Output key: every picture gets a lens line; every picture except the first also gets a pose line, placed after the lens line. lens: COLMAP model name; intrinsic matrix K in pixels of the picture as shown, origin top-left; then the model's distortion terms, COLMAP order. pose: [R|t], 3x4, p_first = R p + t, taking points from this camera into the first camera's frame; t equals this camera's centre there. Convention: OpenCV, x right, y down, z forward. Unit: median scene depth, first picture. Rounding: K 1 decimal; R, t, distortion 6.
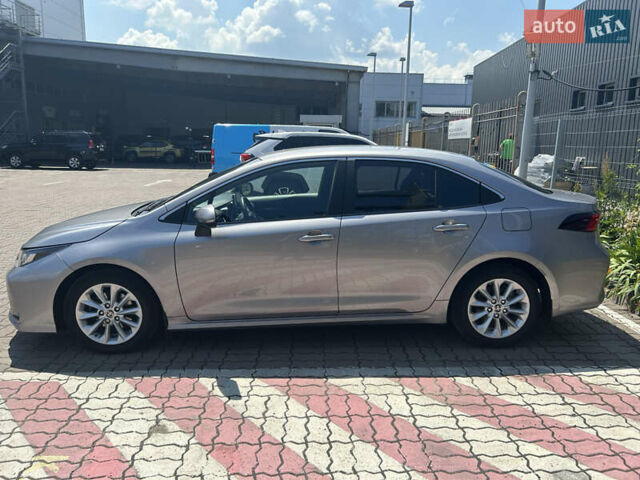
lens RADIAL K [[481.2, 0, 321.1], [0, 481.2, 241.6], [0, 0, 1]] dist [0.043927, -0.055382]
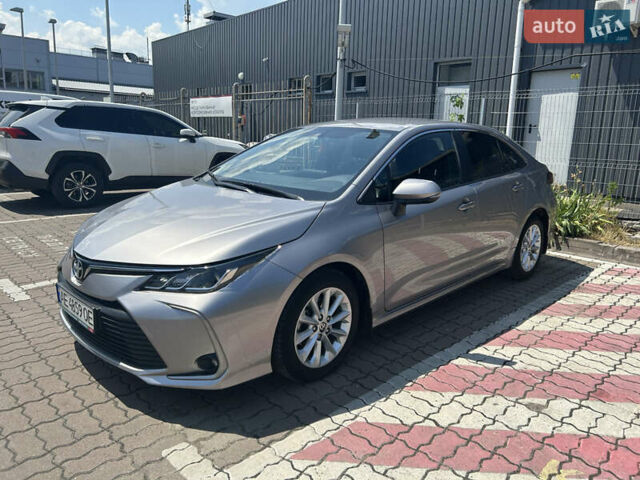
lens RADIAL K [[481.2, 0, 321.1], [0, 481.2, 241.6], [0, 0, 1]] dist [0.043927, -0.055382]
pose [[0.733981, -0.140712, 0.664434, -1.019825], [0.115072, 0.989923, 0.082526, -0.057006], [-0.669351, 0.015885, 0.742777, 0.459310]]
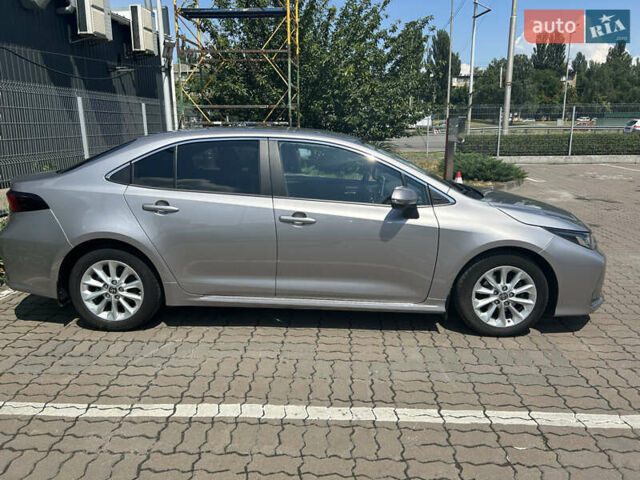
lens RADIAL K [[493.3, 0, 320.7], [0, 493.3, 221.2], [0, 0, 1]] dist [0.014796, 0.003221]
pose [[-0.997933, -0.023581, 0.059783, -0.154482], [0.001149, 0.923549, 0.383479, -0.537095], [-0.064255, 0.382755, -0.921613, 2.629459]]
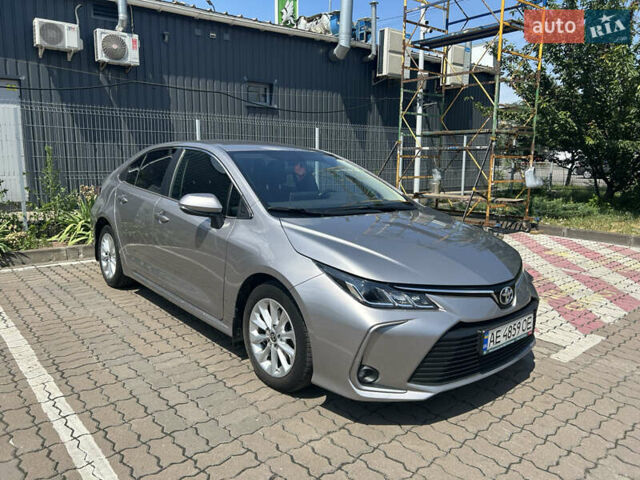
lens RADIAL K [[481.2, 0, 321.1], [0, 481.2, 241.6], [0, 0, 1]] dist [0.043927, -0.055382]
pose [[-0.626352, -0.151880, 0.764601, -1.209989], [0.132008, 0.946005, 0.296054, -0.367550], [-0.768282, 0.286368, -0.572483, 2.025298]]
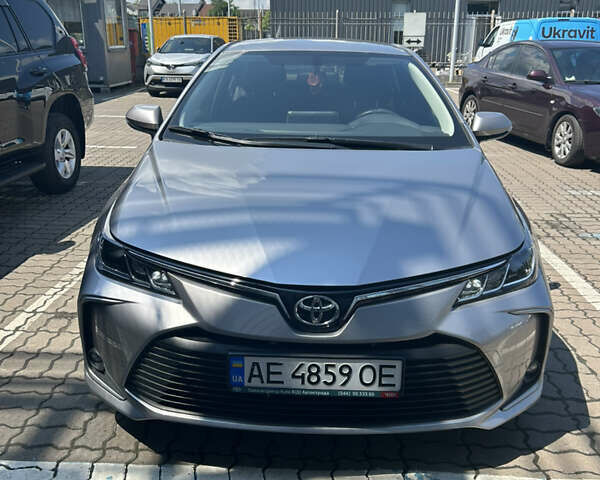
lens RADIAL K [[576.4, 0, 280.9], [0, 576.4, 226.5], [0, 0, 1]] dist [0.007612, 0.001245]
pose [[0.067122, -0.286622, 0.955689, -1.295475], [0.184060, 0.944967, 0.270479, -0.223884], [-0.980620, 0.157749, 0.116184, 1.286281]]
